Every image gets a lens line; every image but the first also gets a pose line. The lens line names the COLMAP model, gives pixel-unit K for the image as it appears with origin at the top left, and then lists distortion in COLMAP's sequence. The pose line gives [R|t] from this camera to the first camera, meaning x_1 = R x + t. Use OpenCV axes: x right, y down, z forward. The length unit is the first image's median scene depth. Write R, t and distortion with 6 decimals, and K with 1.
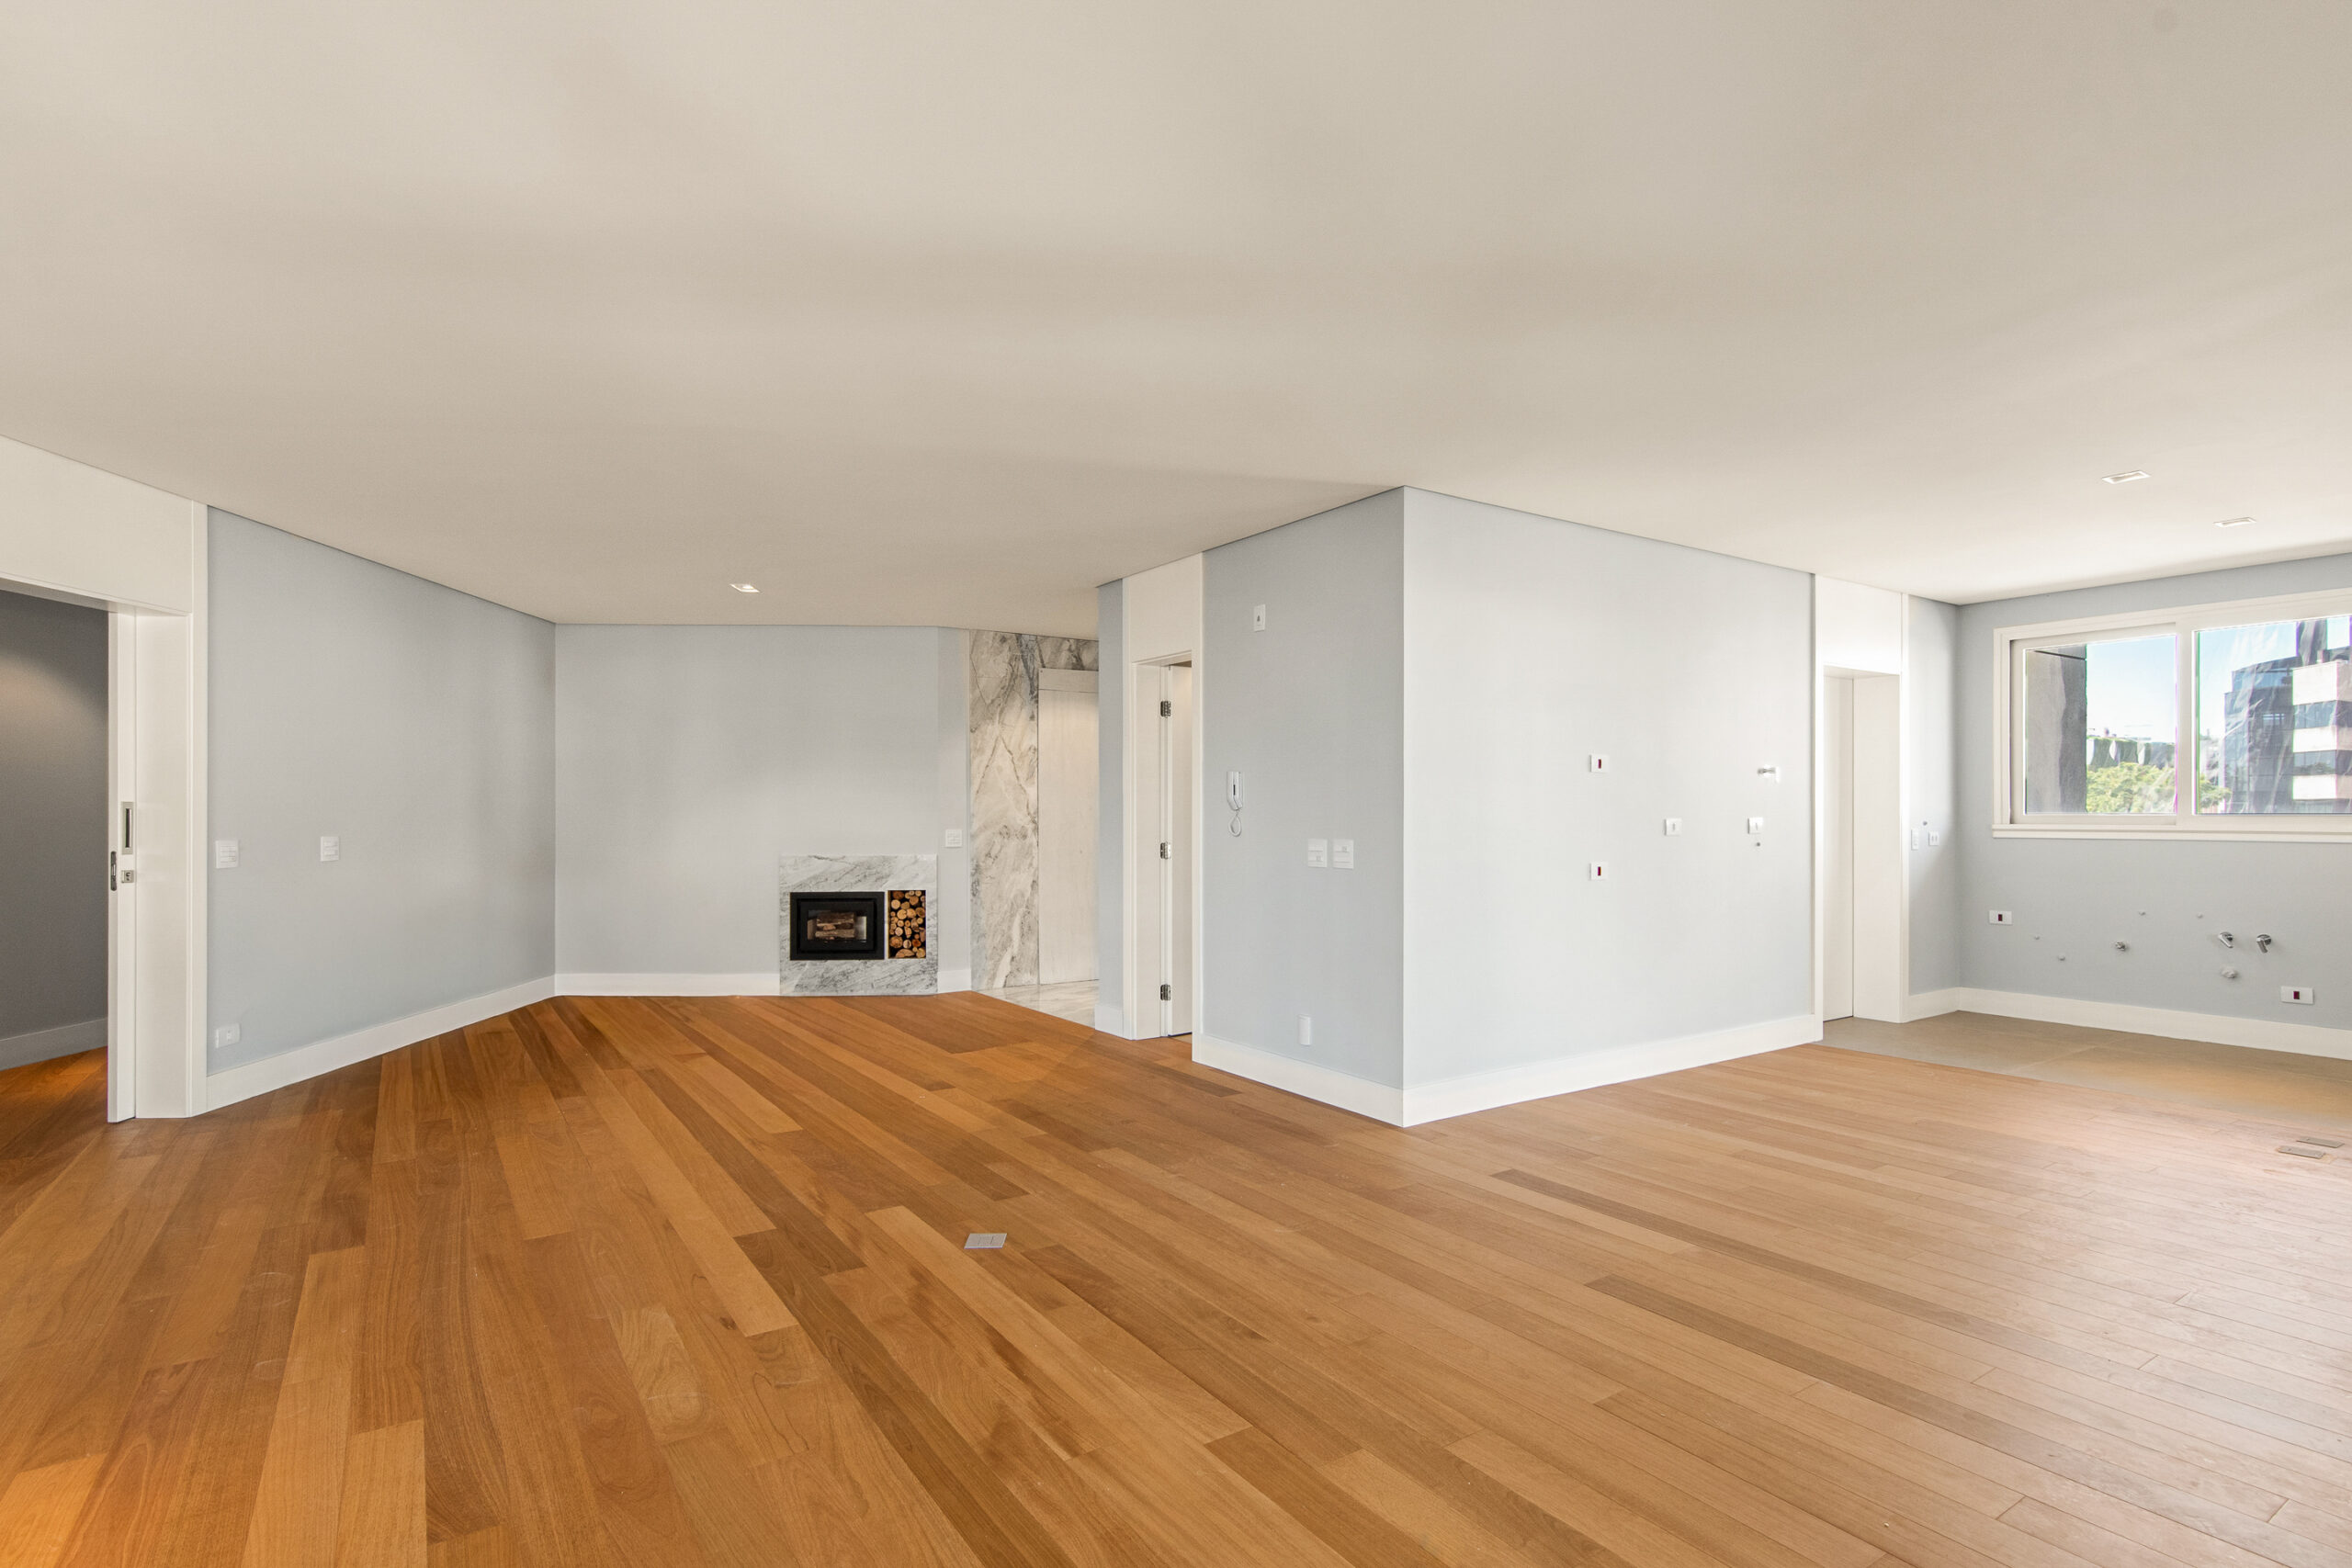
lens RADIAL K [[1150.6, 0, 1168.8], [0, 1150.6, 816.1], [0, 0, 1]] dist [-0.000348, 0.000157]
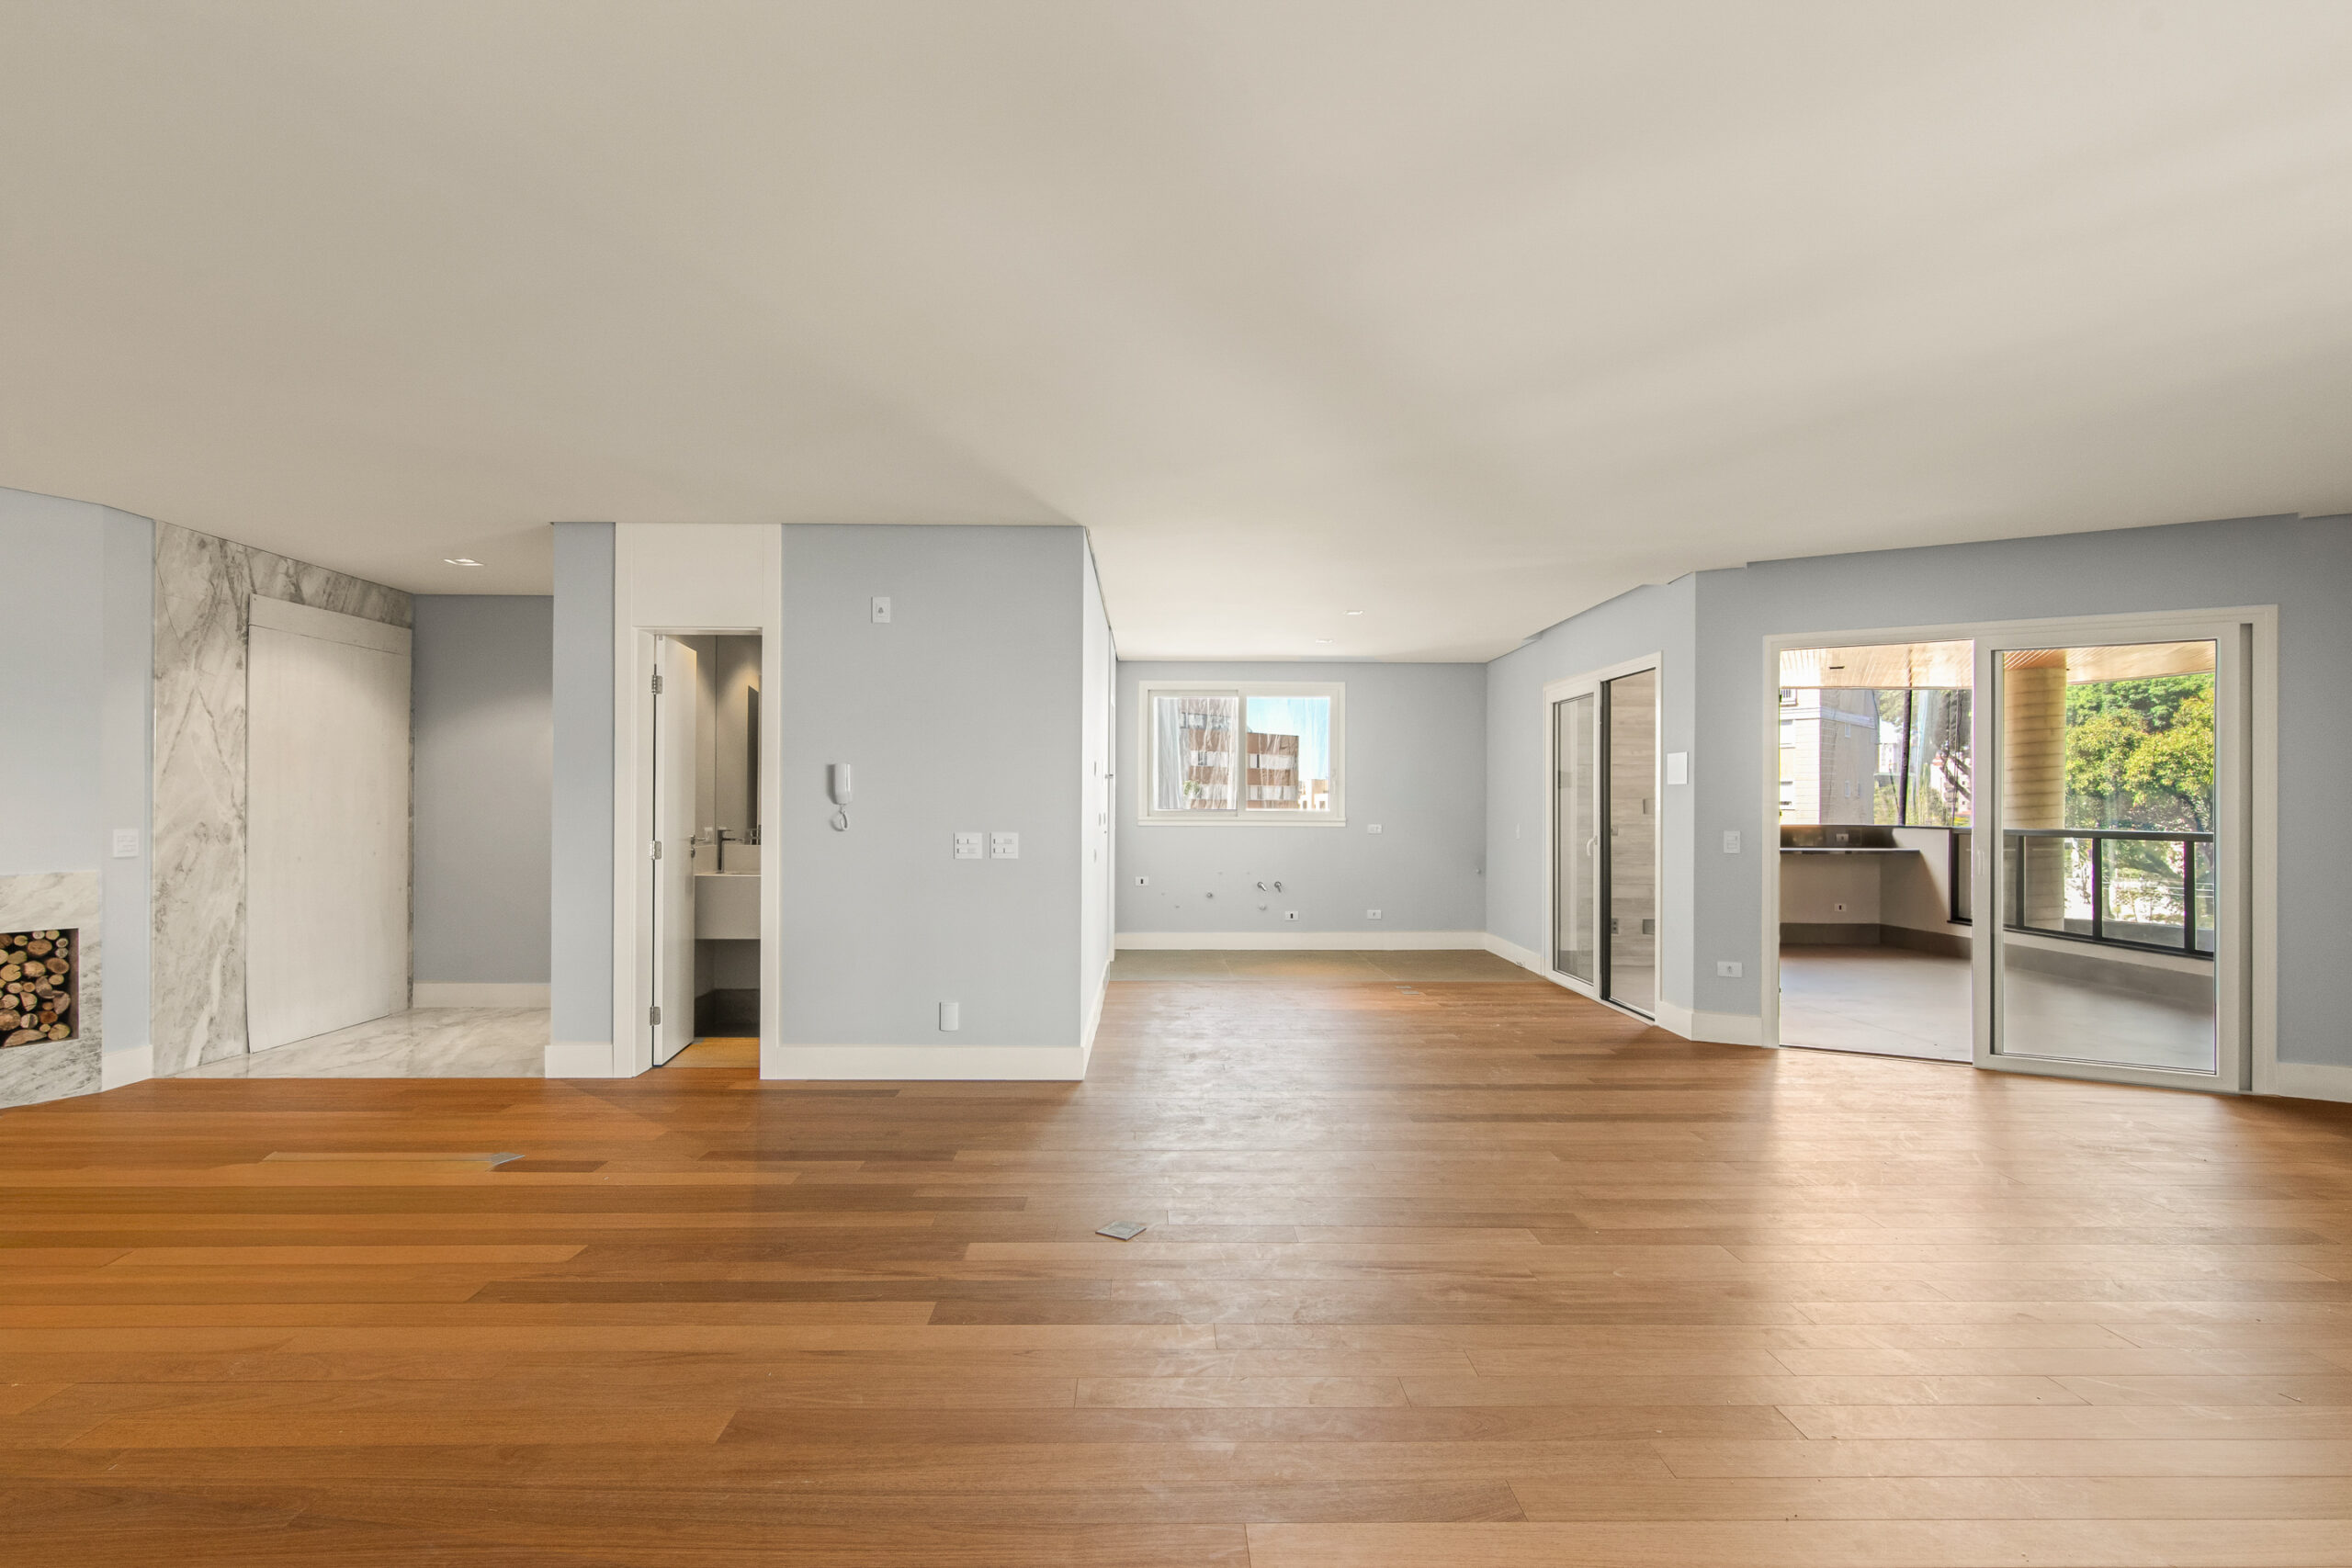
lens RADIAL K [[1146.1, 0, 1166.9], [0, 1146.1, 805.6], [0, 0, 1]] dist [-0.000665, 0.001024]
pose [[0.539692, 0.005175, 0.841847, -0.471008], [-0.002455, 0.999987, -0.004574, 0.000042], [-0.841859, 0.000402, 0.539697, 0.200736]]
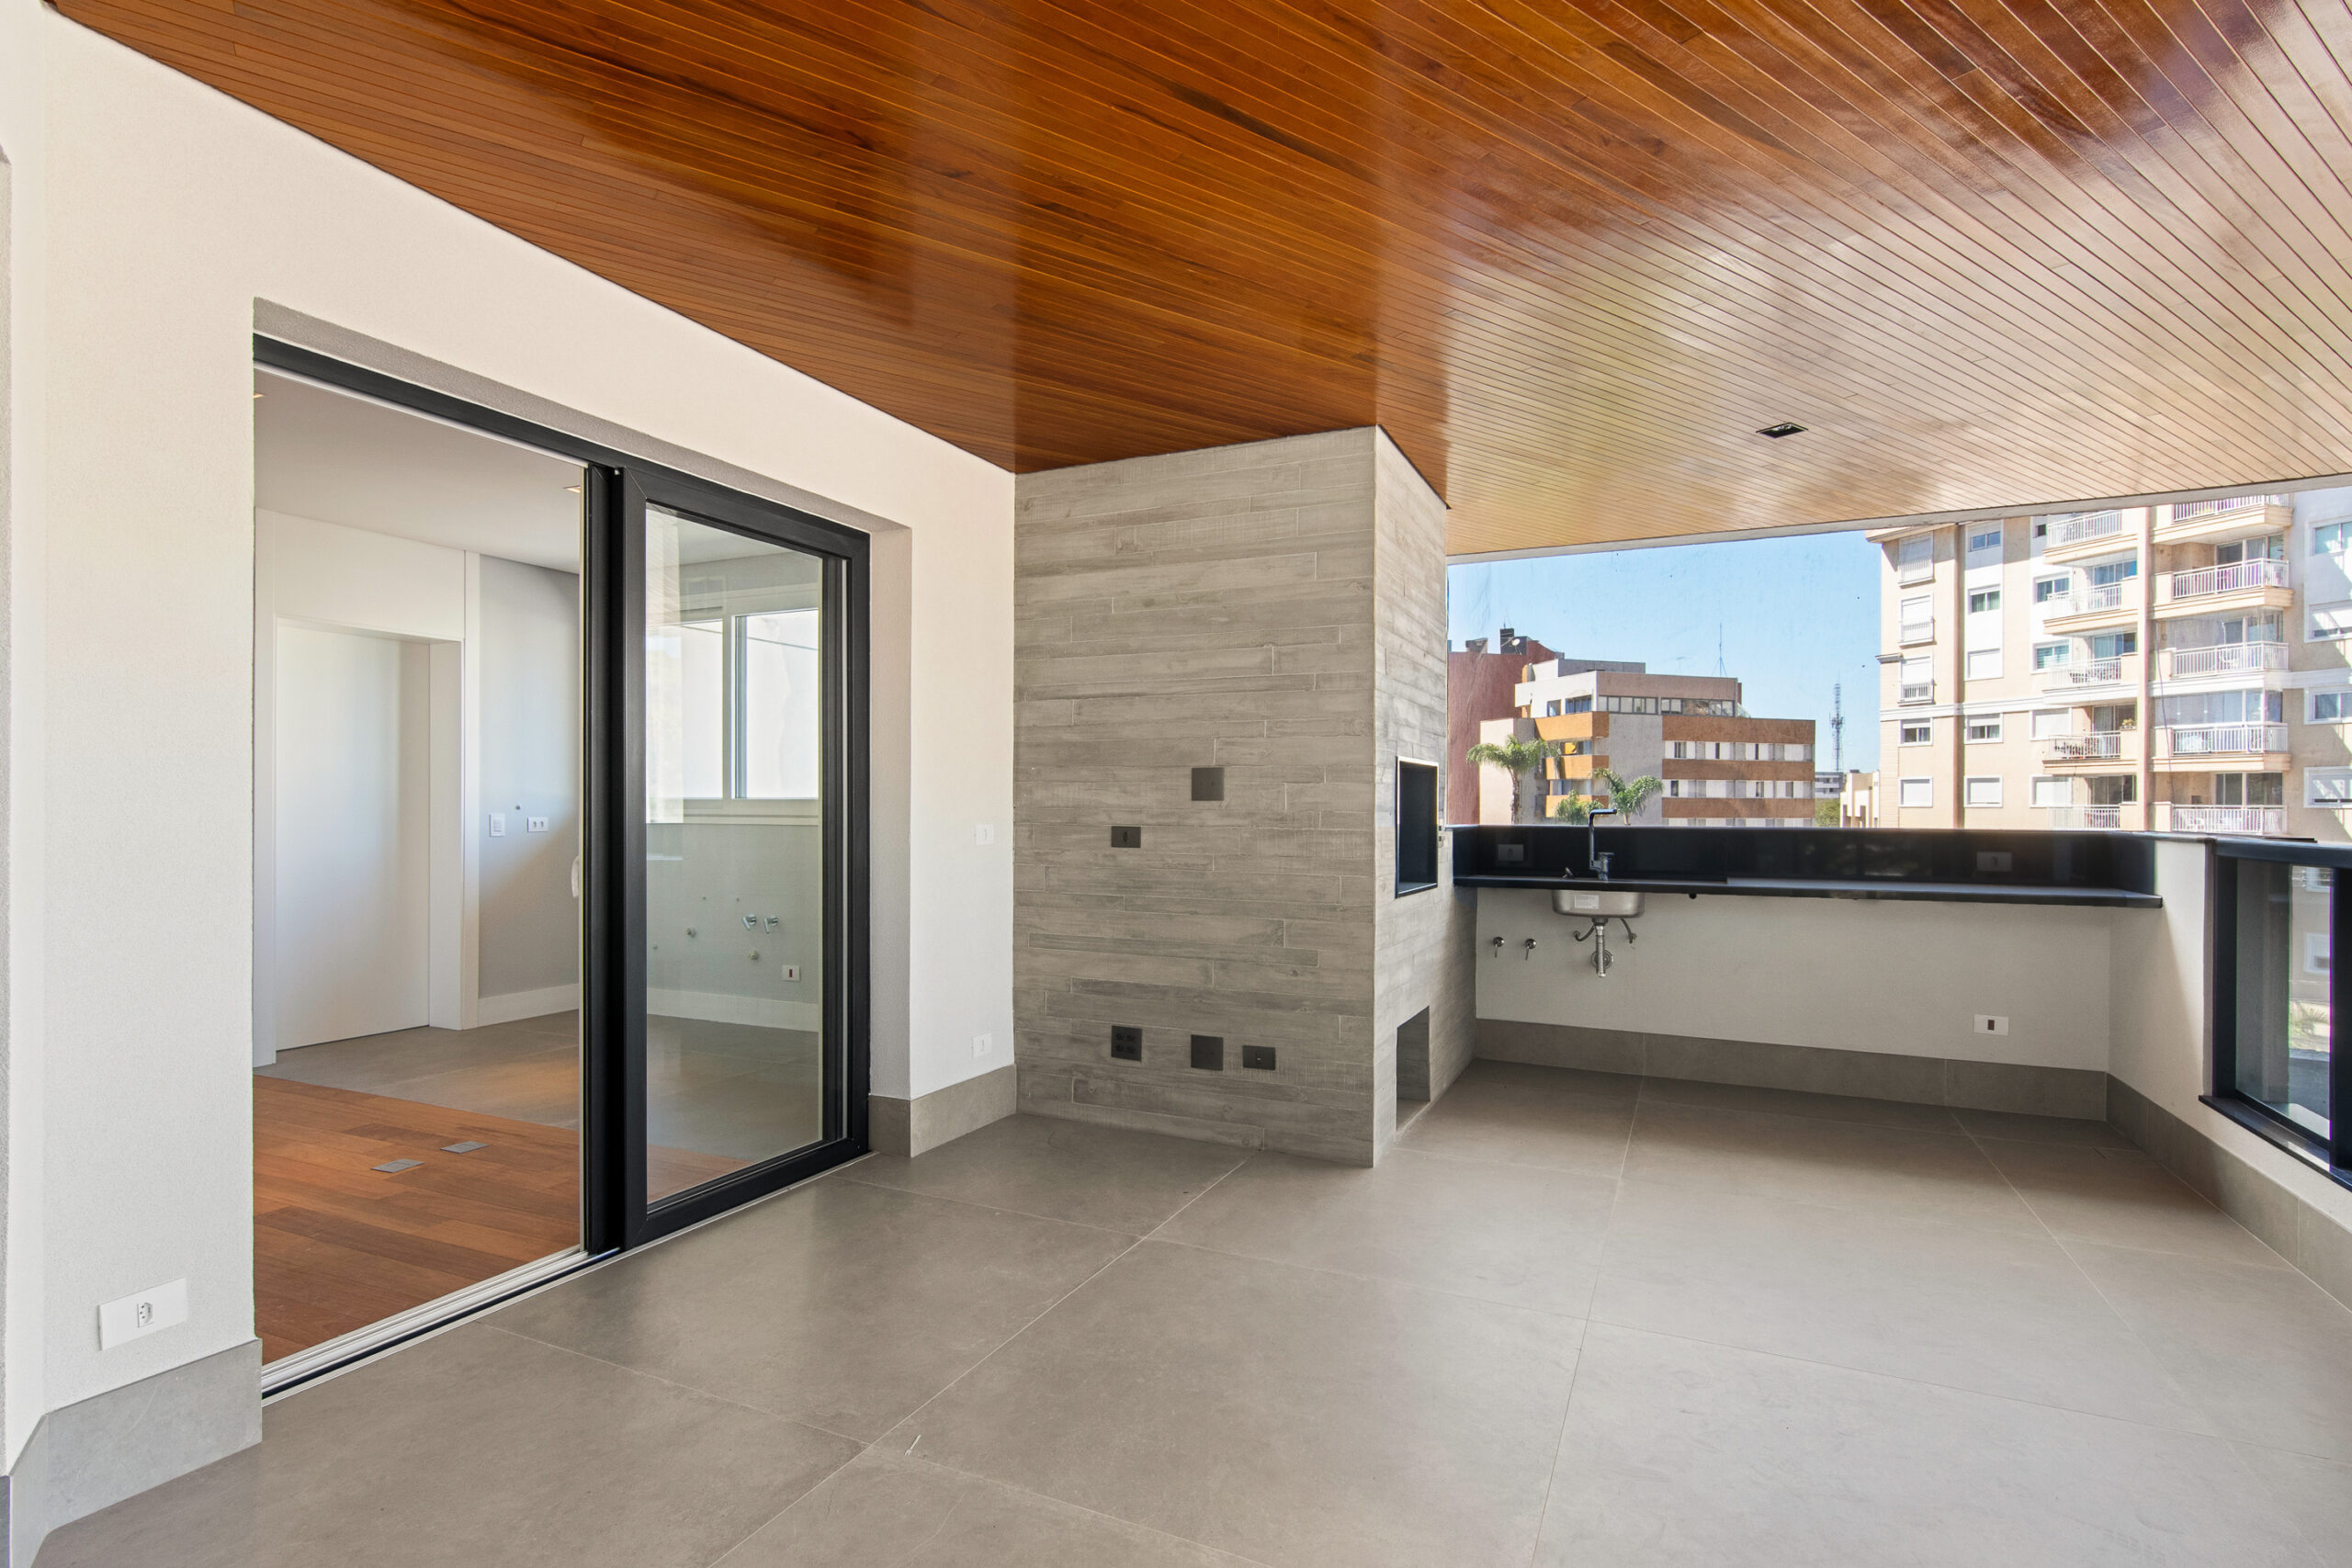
lens RADIAL K [[1150.3, 0, 1171.5], [0, 1150.3, 808.6], [0, 0, 1]] dist [-0.001146, 0.000148]
pose [[0.851282, 0.003381, 0.524698, 0.618133], [-0.002871, 0.999994, -0.001785, 0.007224], [-0.524701, 0.000014, 0.851286, -0.052973]]
